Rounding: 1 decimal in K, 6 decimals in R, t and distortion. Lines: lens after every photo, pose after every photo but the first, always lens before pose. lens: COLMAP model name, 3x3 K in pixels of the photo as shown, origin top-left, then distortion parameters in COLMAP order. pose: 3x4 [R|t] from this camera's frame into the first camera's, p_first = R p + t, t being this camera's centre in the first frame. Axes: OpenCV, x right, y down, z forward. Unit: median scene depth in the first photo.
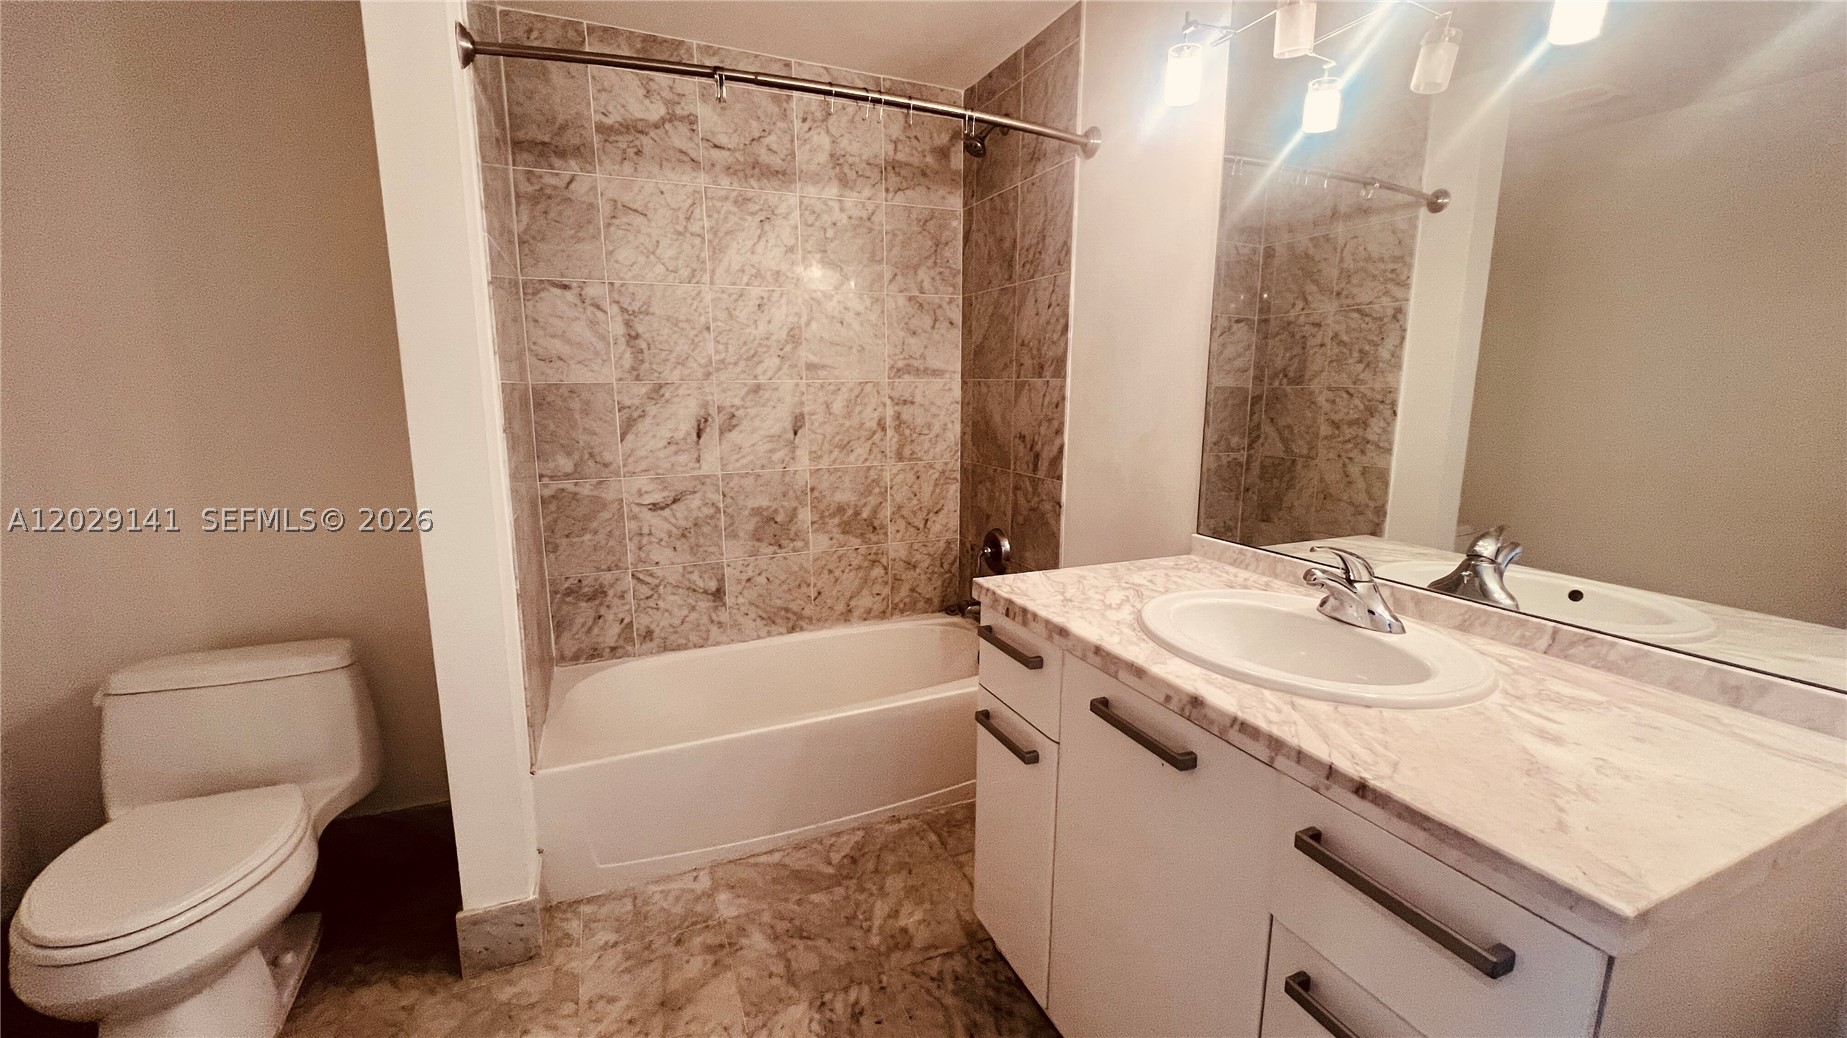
lens RADIAL K [[738.0, 0, 920.9], [0, 738.0, 516.3], [0, 0, 1]] dist [0.000145, 0.000183]
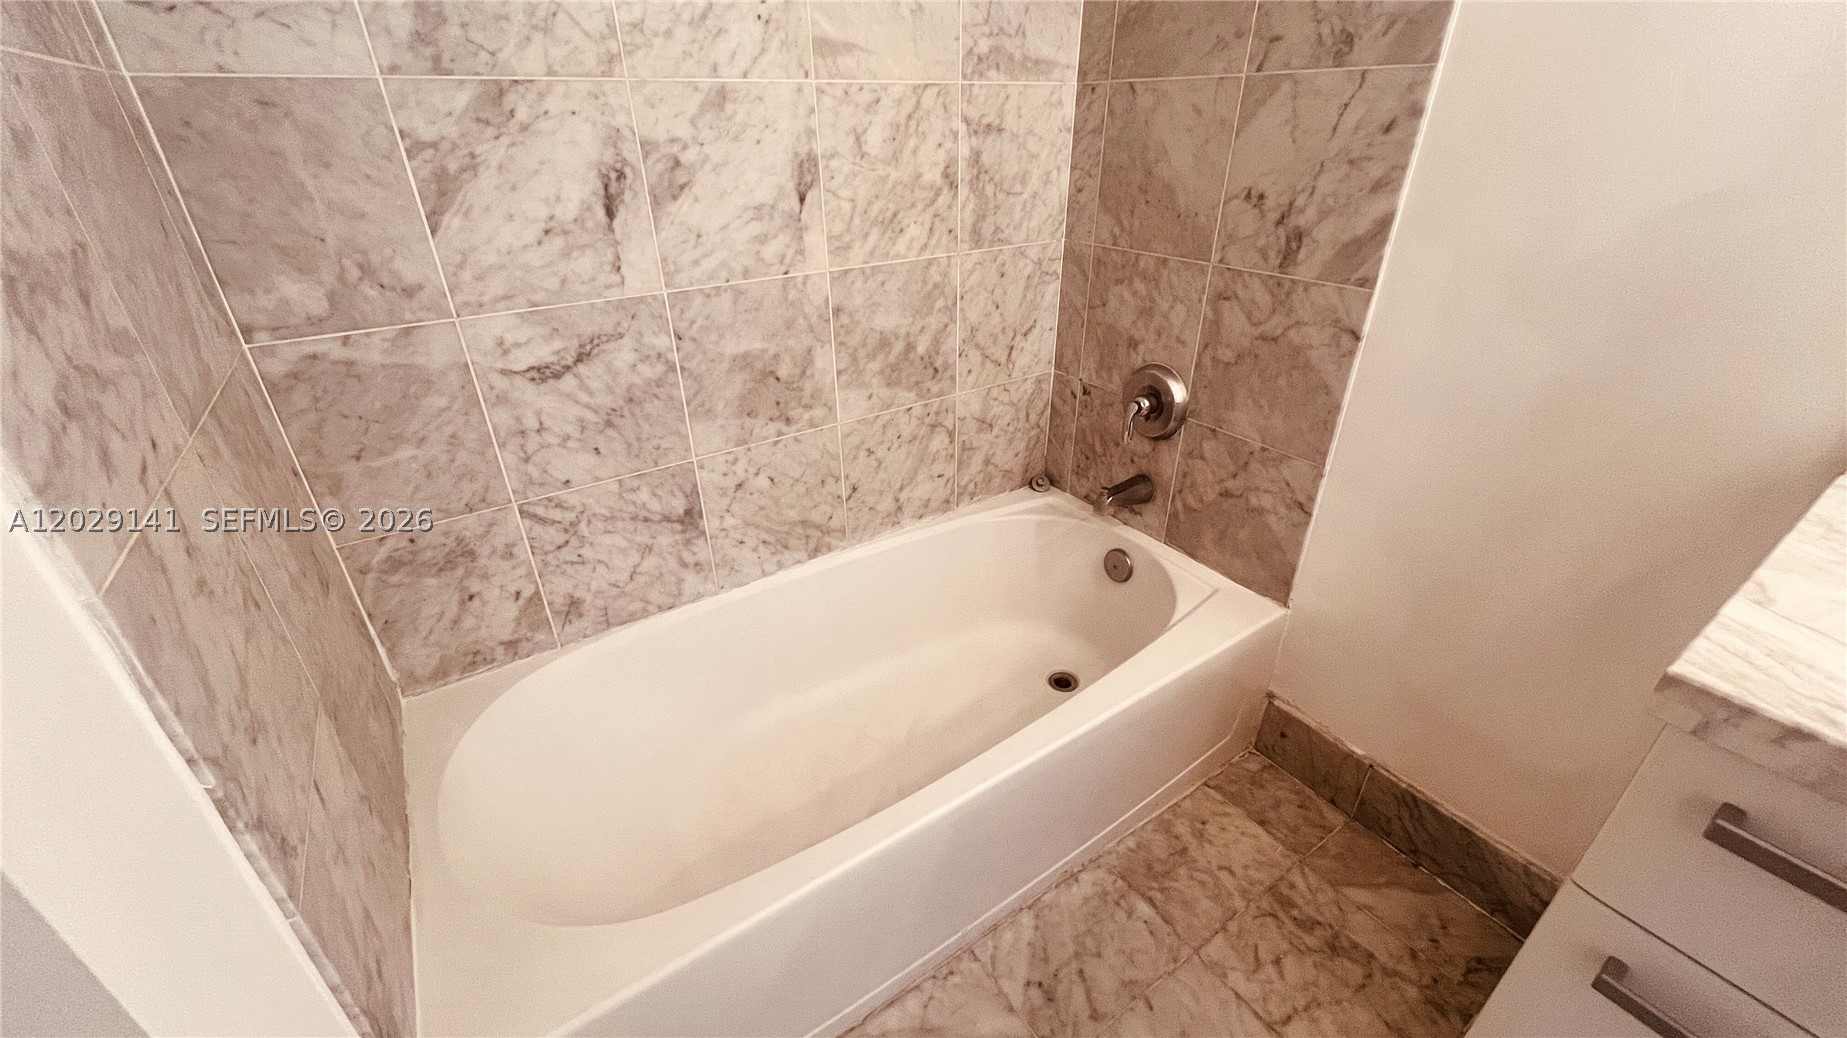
lens RADIAL K [[738.0, 0, 922.1], [0, 738.0, 516.8], [0, 0, 1]] dist [0.000145, 0.000183]
pose [[0.983244, -0.093148, 0.156697, -0.202351], [0.039927, 0.948764, 0.313454, -0.066143], [-0.177866, -0.301946, 0.936586, 0.481562]]
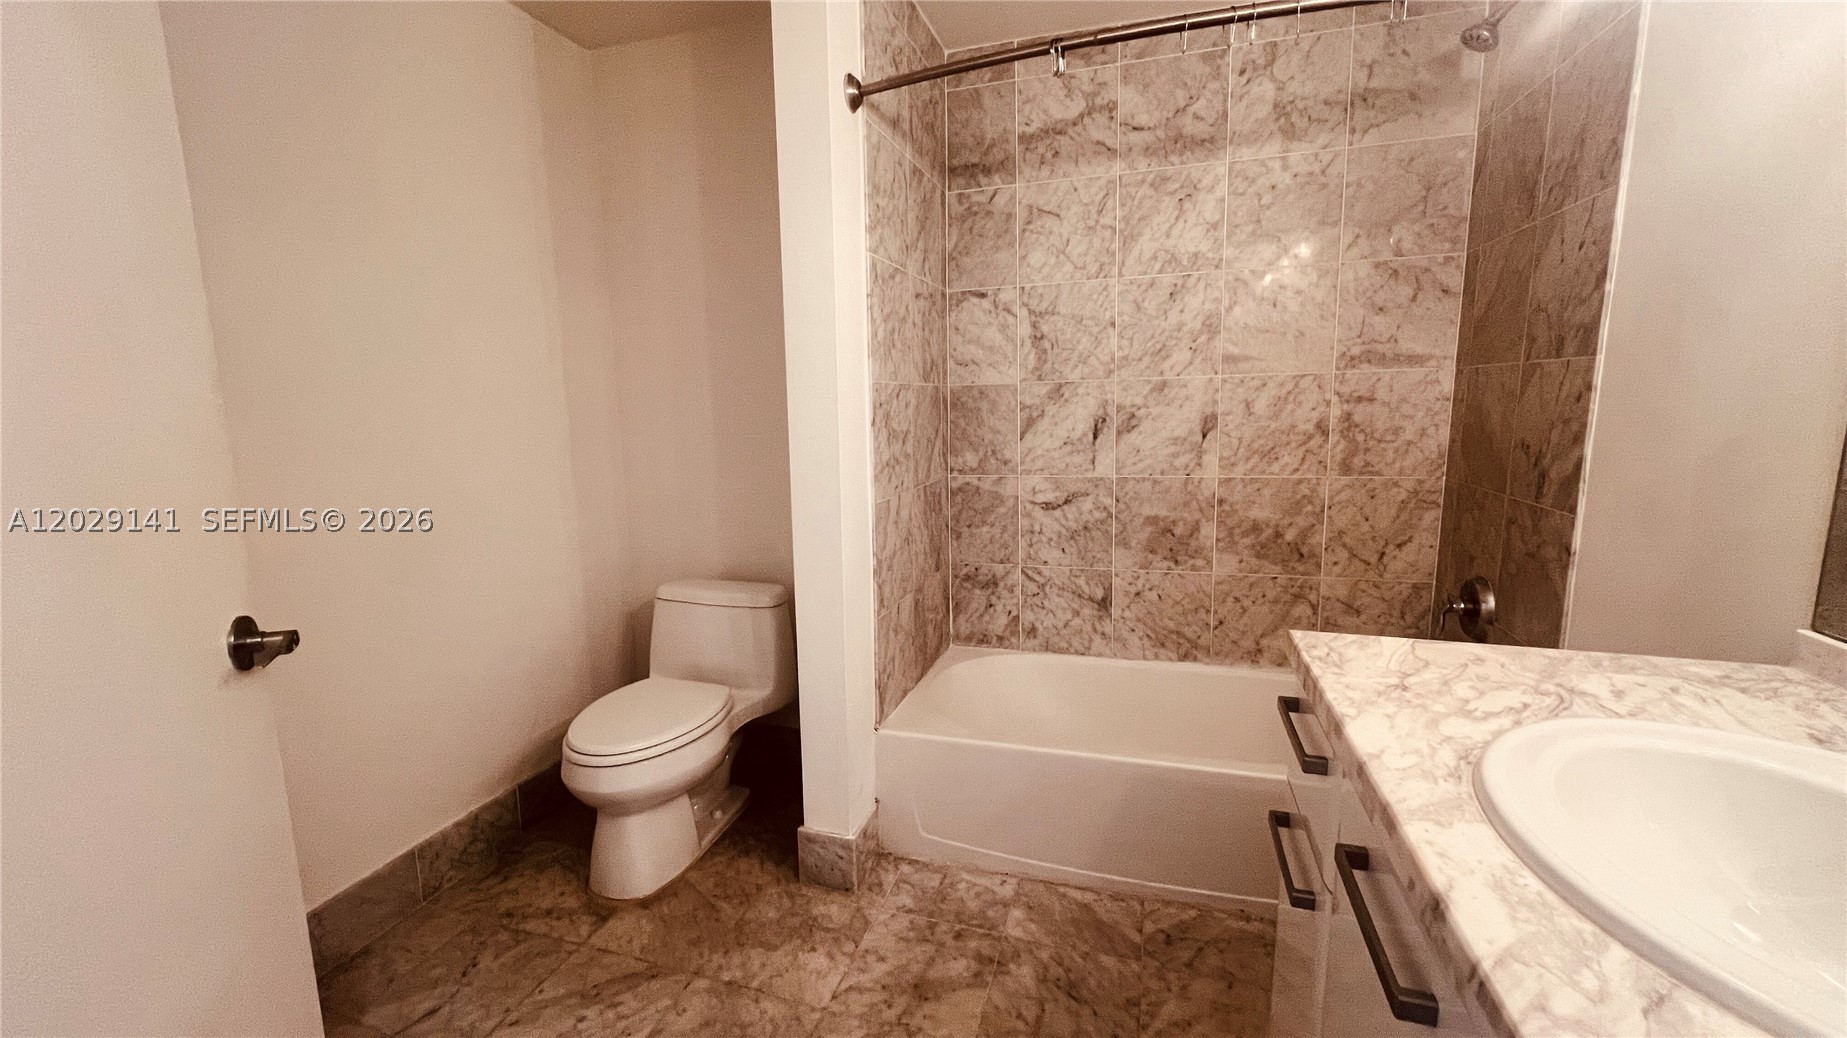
lens RADIAL K [[738.0, 0, 921.4], [0, 738.0, 516.6], [0, 0, 1]] dist [0.000145, 0.000183]
pose [[0.755717, 0.088808, -0.648848, 0.164777], [-0.096644, 0.995039, 0.023630, -0.006019], [0.647728, 0.044850, 0.760551, 0.127854]]
